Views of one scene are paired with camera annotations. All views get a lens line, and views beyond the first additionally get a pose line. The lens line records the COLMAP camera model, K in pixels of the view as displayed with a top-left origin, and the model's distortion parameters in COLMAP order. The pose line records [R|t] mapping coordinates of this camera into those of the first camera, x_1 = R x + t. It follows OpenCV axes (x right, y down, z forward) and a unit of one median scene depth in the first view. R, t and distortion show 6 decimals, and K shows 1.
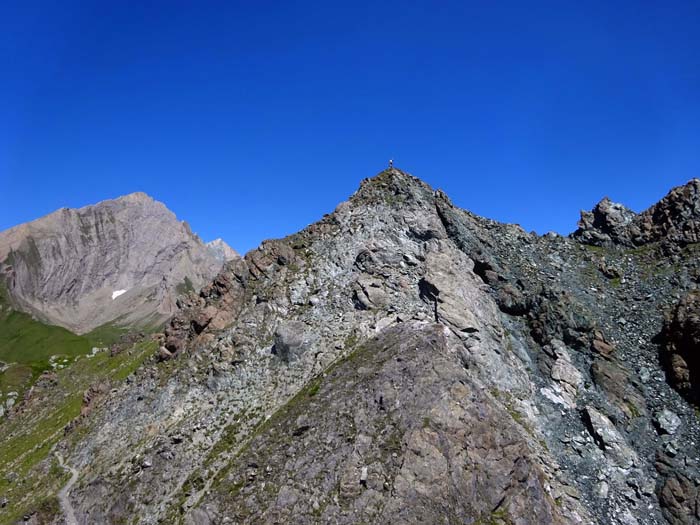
lens RADIAL K [[509.1, 0, 350.0], [0, 509.1, 262.5], [0, 0, 1]] dist [0.013065, 0.001694]
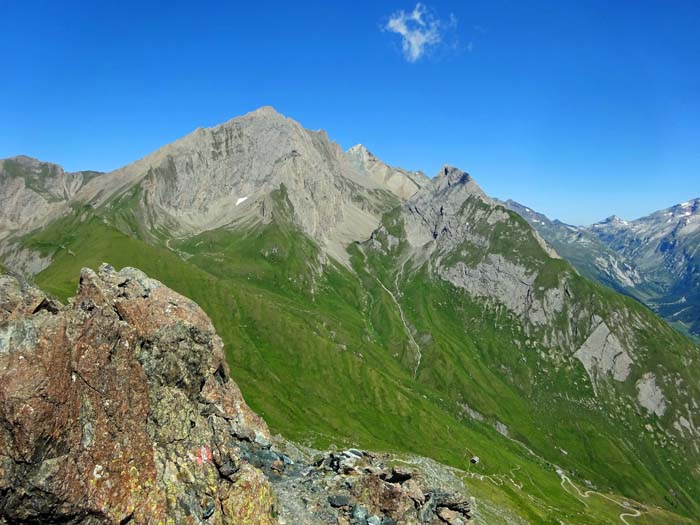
lens RADIAL K [[513.9, 0, 350.0], [0, 513.9, 262.5], [0, 0, 1]] dist [0.002772, 0.003293]
pose [[0.925886, 0.012669, -0.377590, 0.261922], [0.058042, 0.982802, 0.175301, 0.011309], [0.373317, -0.184225, 0.909228, 0.014474]]
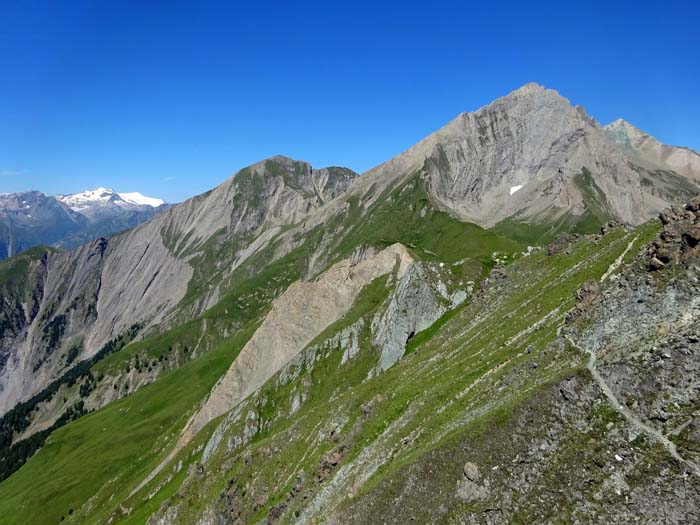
lens RADIAL K [[513.9, 0, 350.0], [0, 513.9, 262.5], [0, 0, 1]] dist [0.002772, 0.003293]
pose [[0.743210, 0.028798, -0.668438, -0.003144], [0.109913, 0.980244, 0.164440, -0.002484], [0.659968, -0.195683, 0.725362, -0.007871]]
